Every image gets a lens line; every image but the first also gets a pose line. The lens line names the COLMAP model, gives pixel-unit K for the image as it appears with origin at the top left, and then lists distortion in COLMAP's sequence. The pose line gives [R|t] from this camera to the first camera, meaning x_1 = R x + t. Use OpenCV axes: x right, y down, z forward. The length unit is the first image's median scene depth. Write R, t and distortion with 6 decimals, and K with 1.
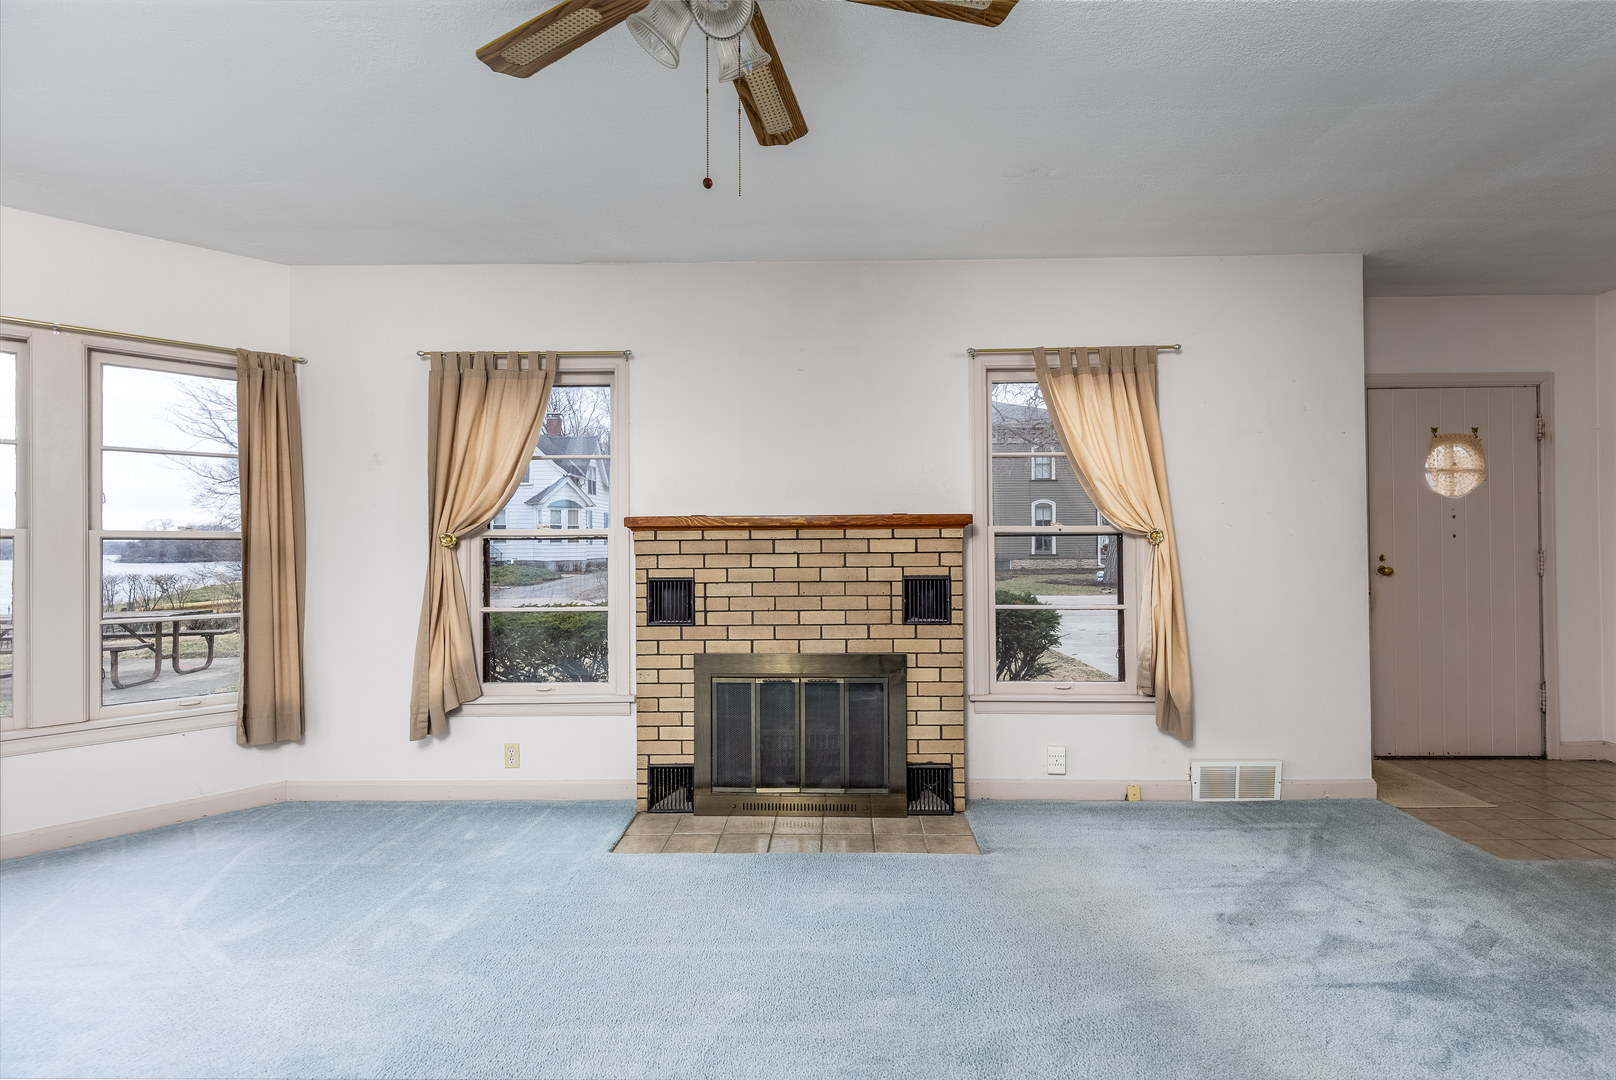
lens RADIAL K [[720.5, 0, 806.6], [0, 720.5, 543.1], [0, 0, 1]] dist [0.010521, 0.000345]
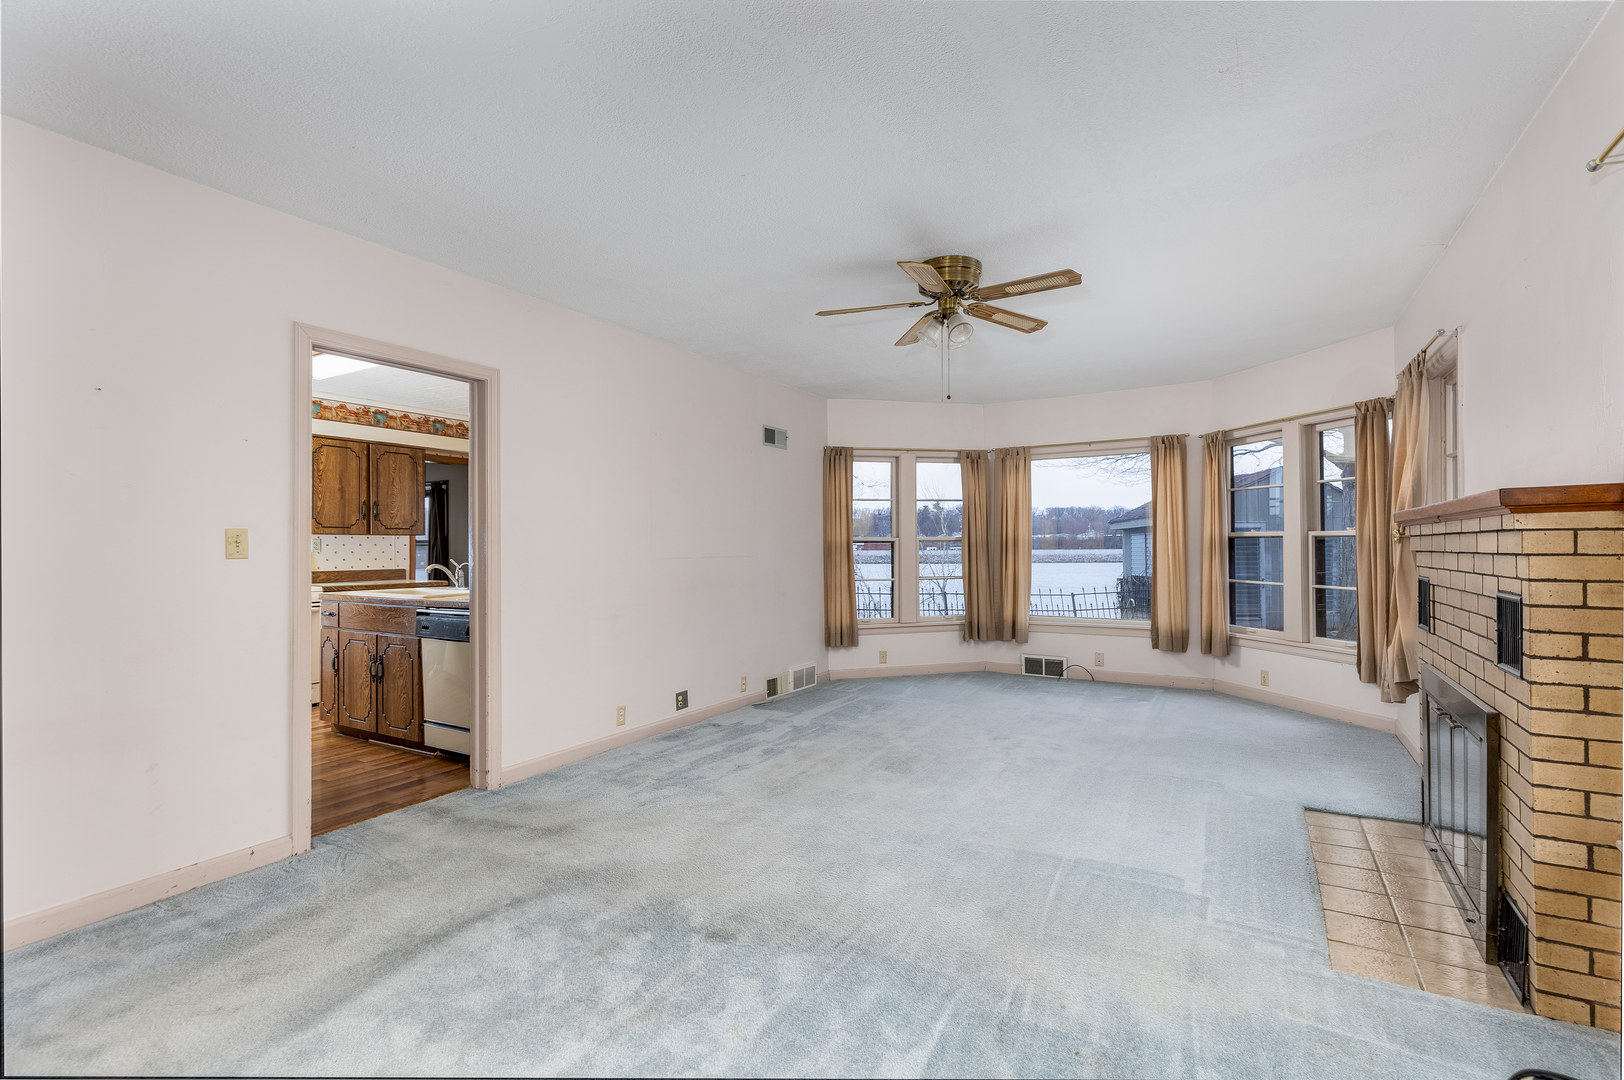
lens RADIAL K [[724.0, 0, 833.2], [0, 724.0, 542.9], [0, 0, 1]] dist [0.010521, 0.000345]
pose [[-0.478555, 0.006198, -0.878036, 0.974083], [0.018707, 0.999820, -0.003138, -0.005909], [0.877858, -0.017927, -0.478585, 0.788526]]
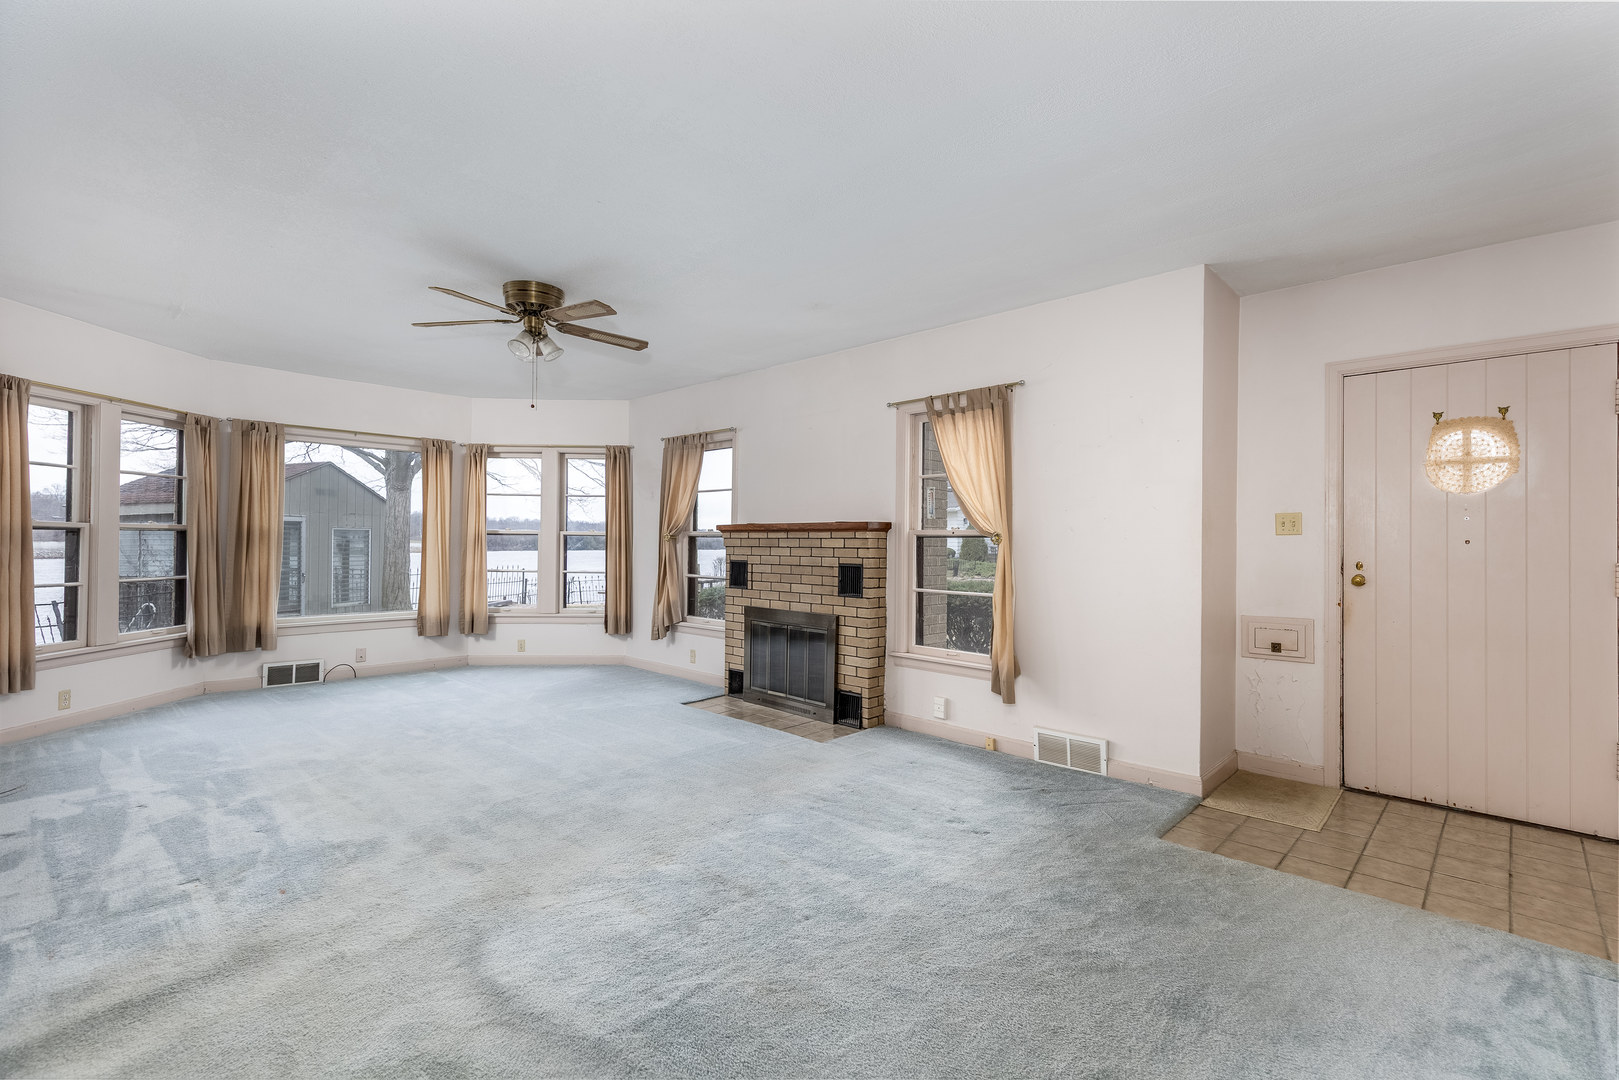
lens RADIAL K [[721.8, 0, 825.7], [0, 721.8, 538.6], [0, 0, 1]] dist [0.010521, 0.000345]
pose [[0.737387, 0.010184, -0.675394, 1.114259], [-0.008749, 0.999946, 0.005527, -0.013870], [0.675414, 0.001833, 0.737437, -0.117461]]
